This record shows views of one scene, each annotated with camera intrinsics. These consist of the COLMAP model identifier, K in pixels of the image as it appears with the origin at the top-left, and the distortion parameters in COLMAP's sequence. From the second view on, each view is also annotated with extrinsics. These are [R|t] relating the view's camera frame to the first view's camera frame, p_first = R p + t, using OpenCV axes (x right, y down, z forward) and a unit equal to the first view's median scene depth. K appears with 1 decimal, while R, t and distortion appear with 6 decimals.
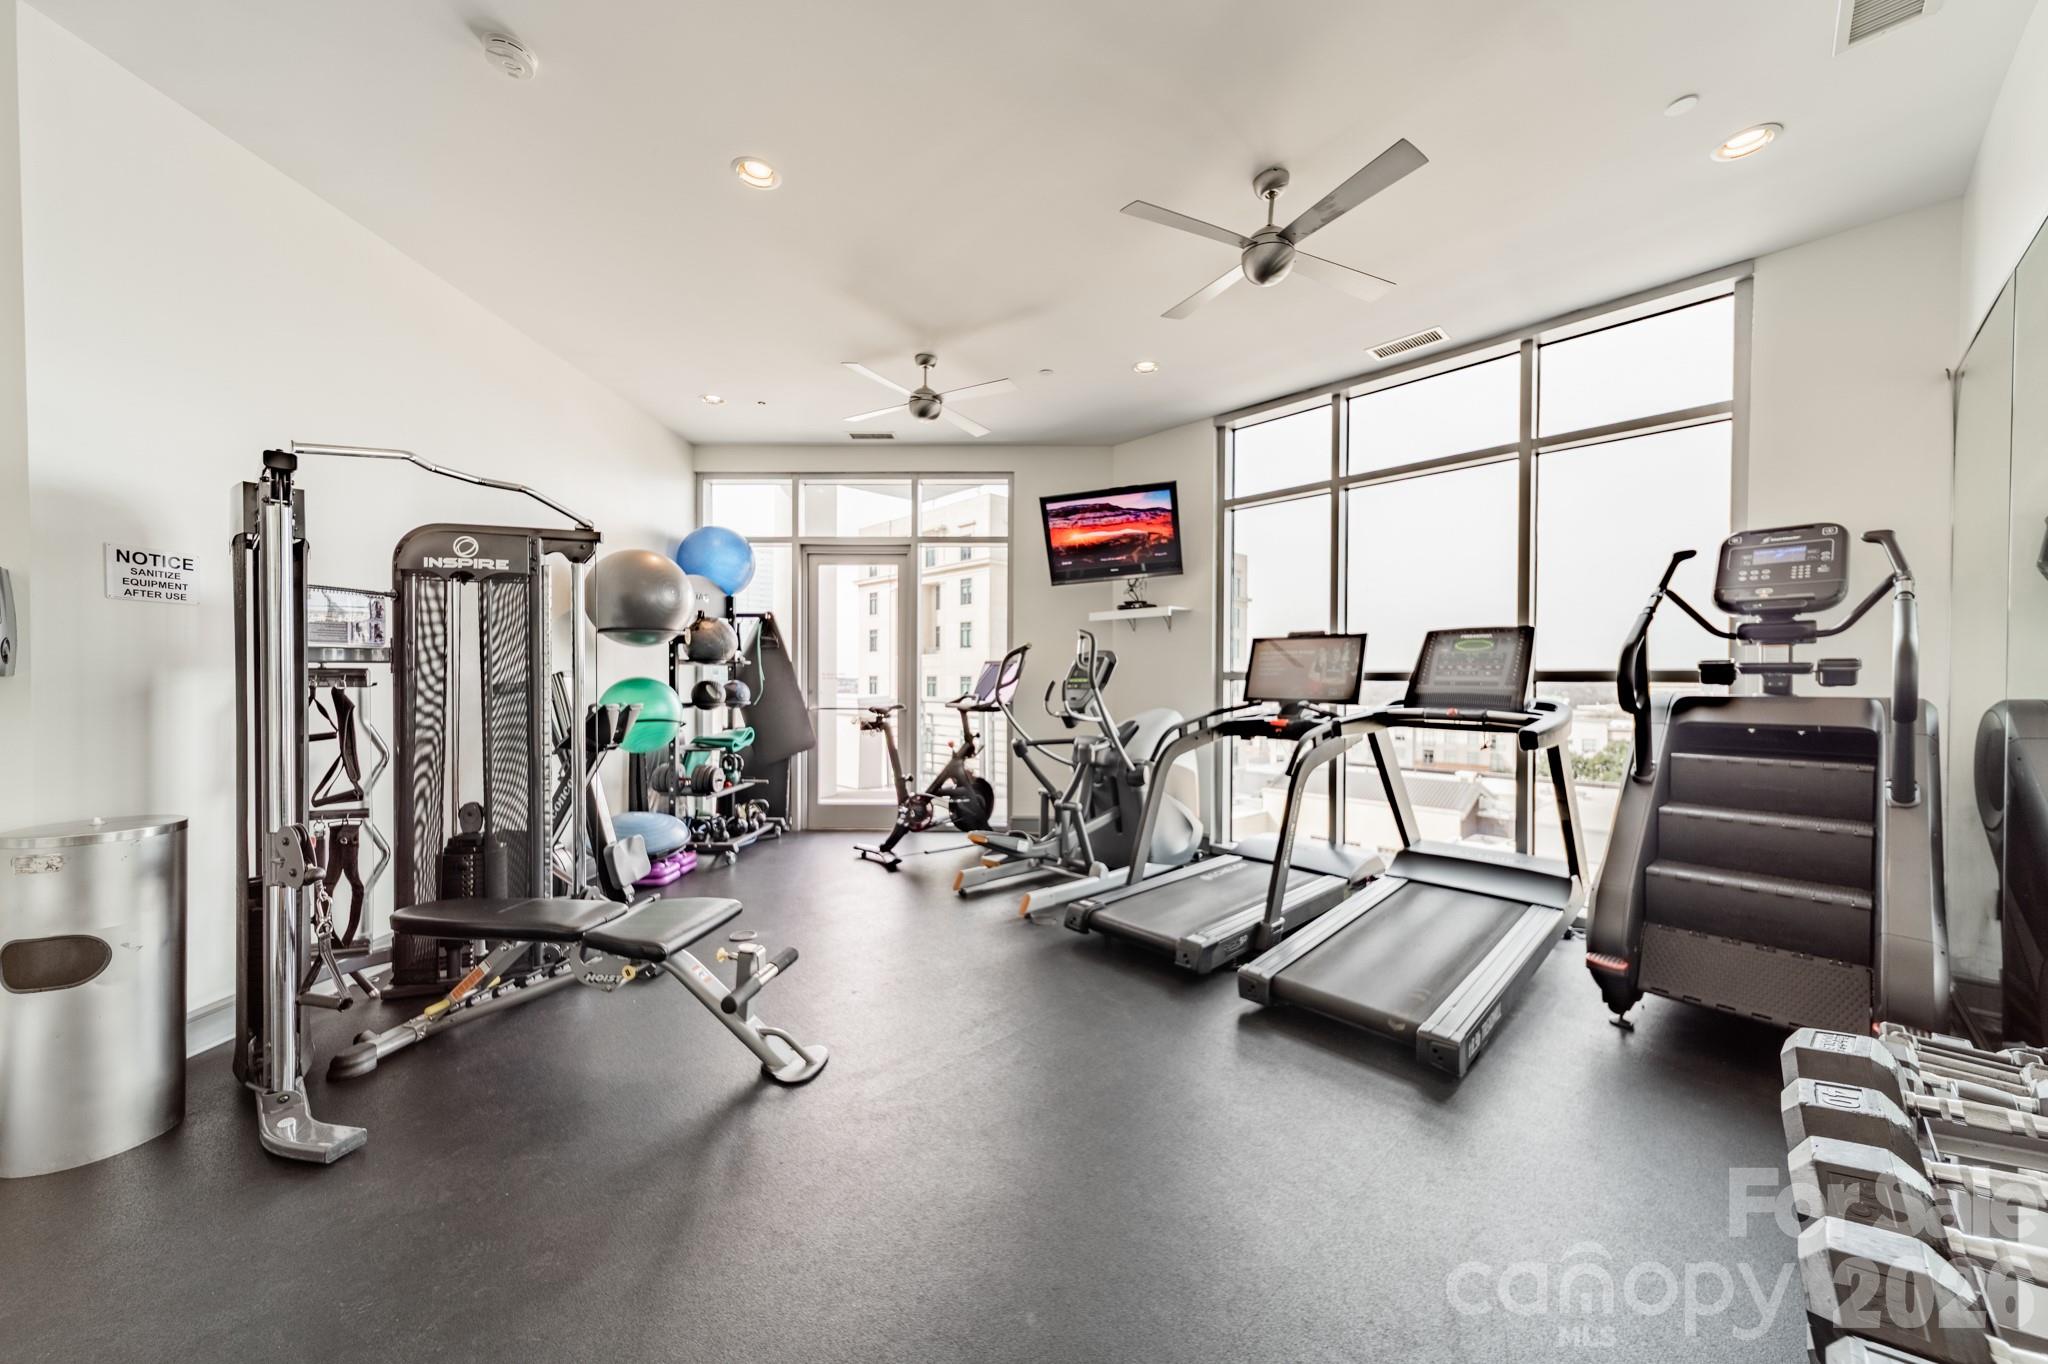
lens RADIAL K [[710.2, 0, 1035.1], [0, 710.2, 686.5], [0, 0, 1]] dist [0.002228, -0.000065]
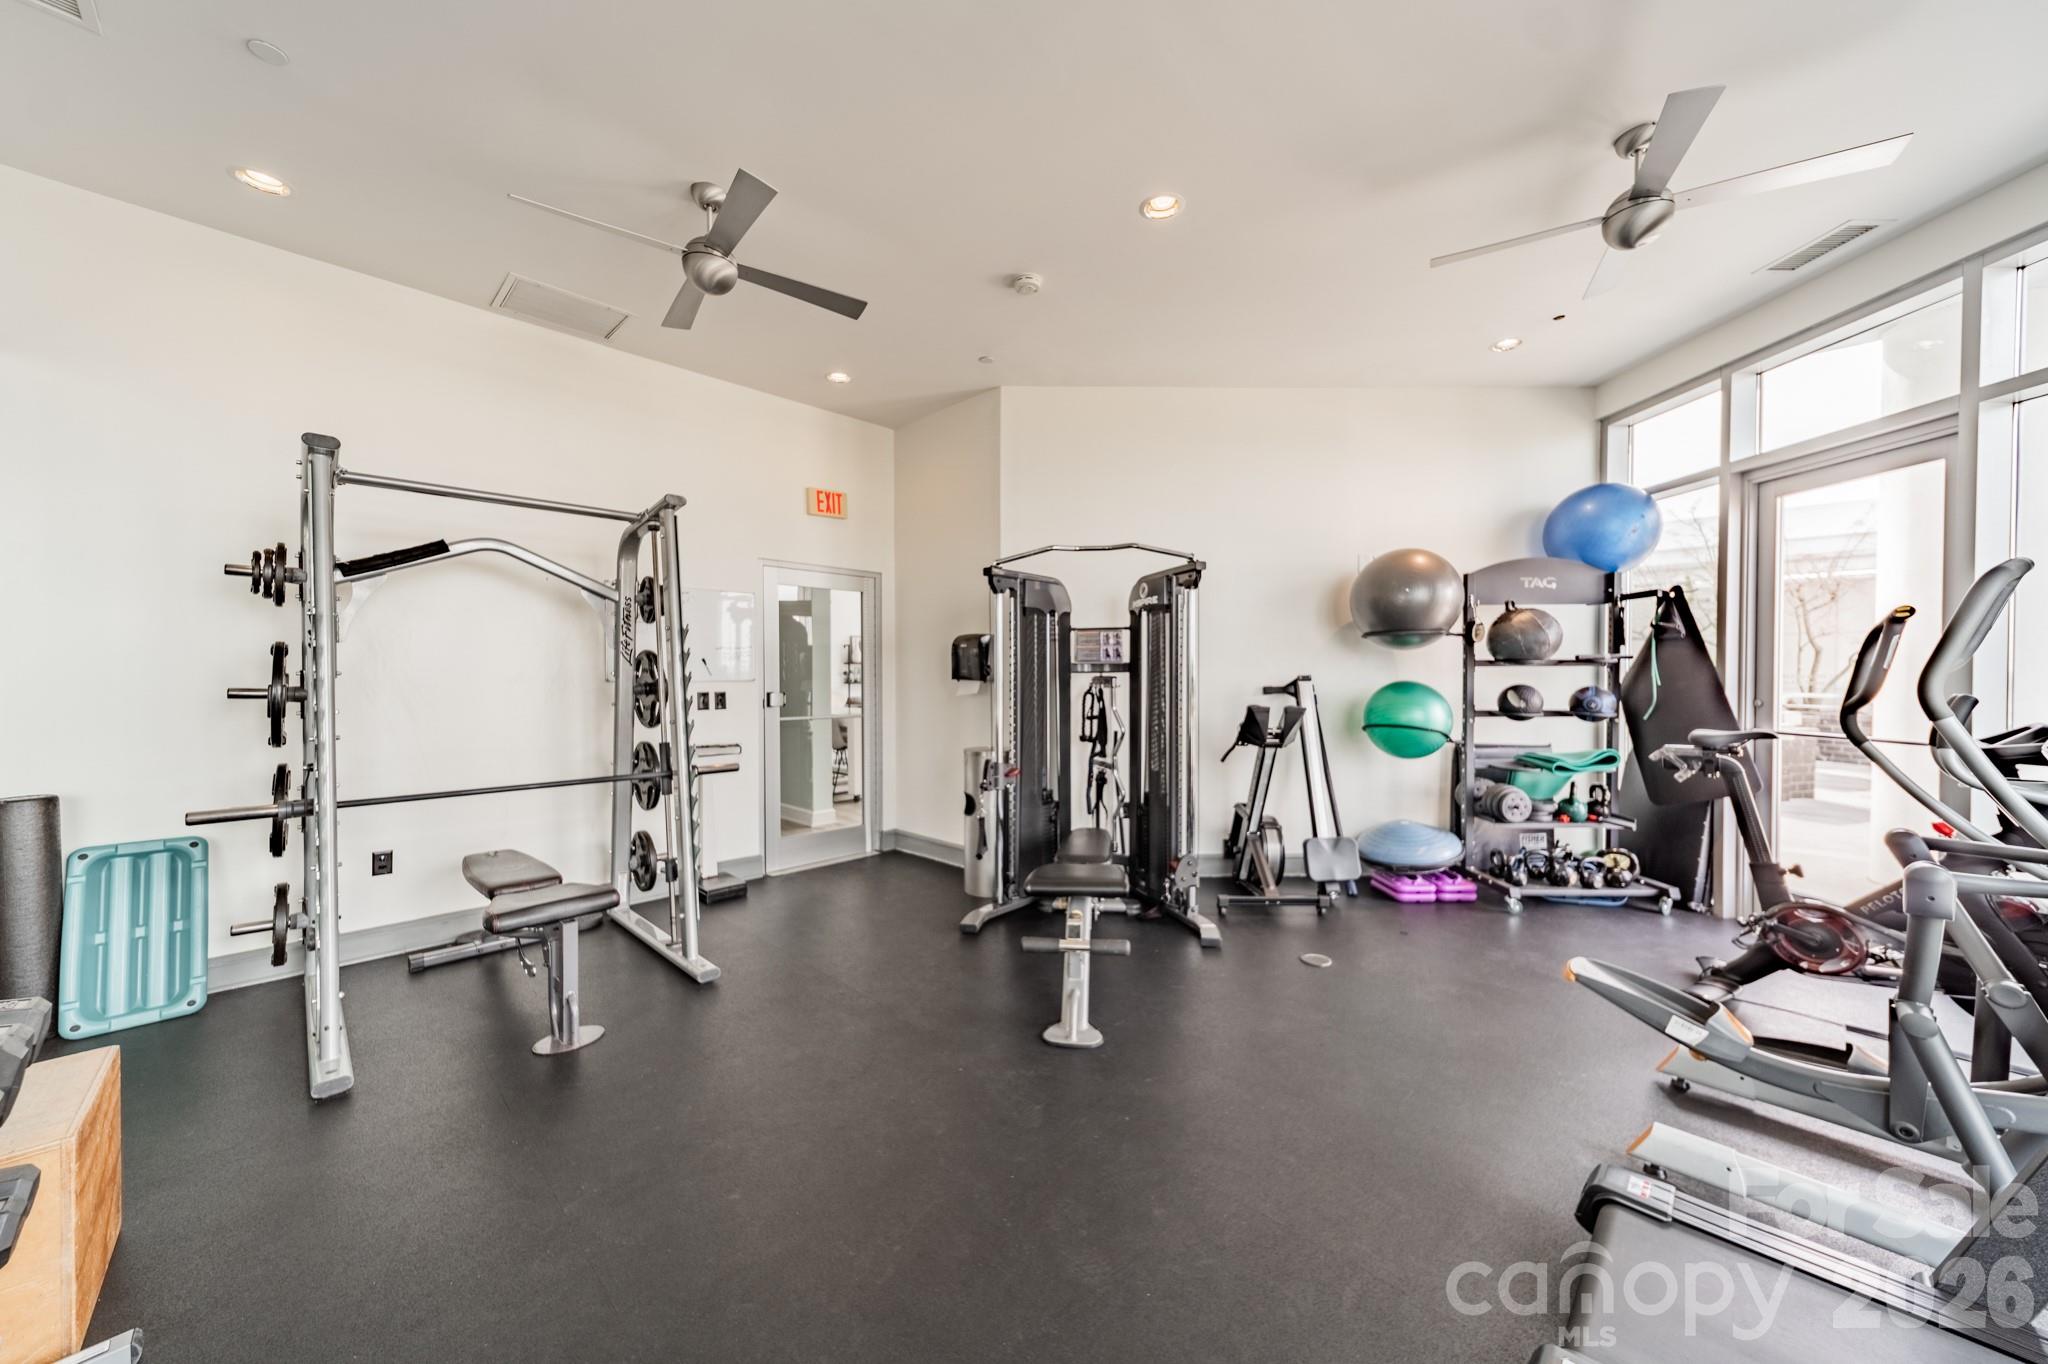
lens RADIAL K [[710.2, 0, 1035.1], [0, 710.2, 686.5], [0, 0, 1]] dist [0.002228, -0.000065]
pose [[0.024320, 0.013161, -0.999618, 0.317793], [-0.010090, 0.999866, 0.012918, -0.010493], [0.999653, 0.009772, 0.024449, 0.378610]]
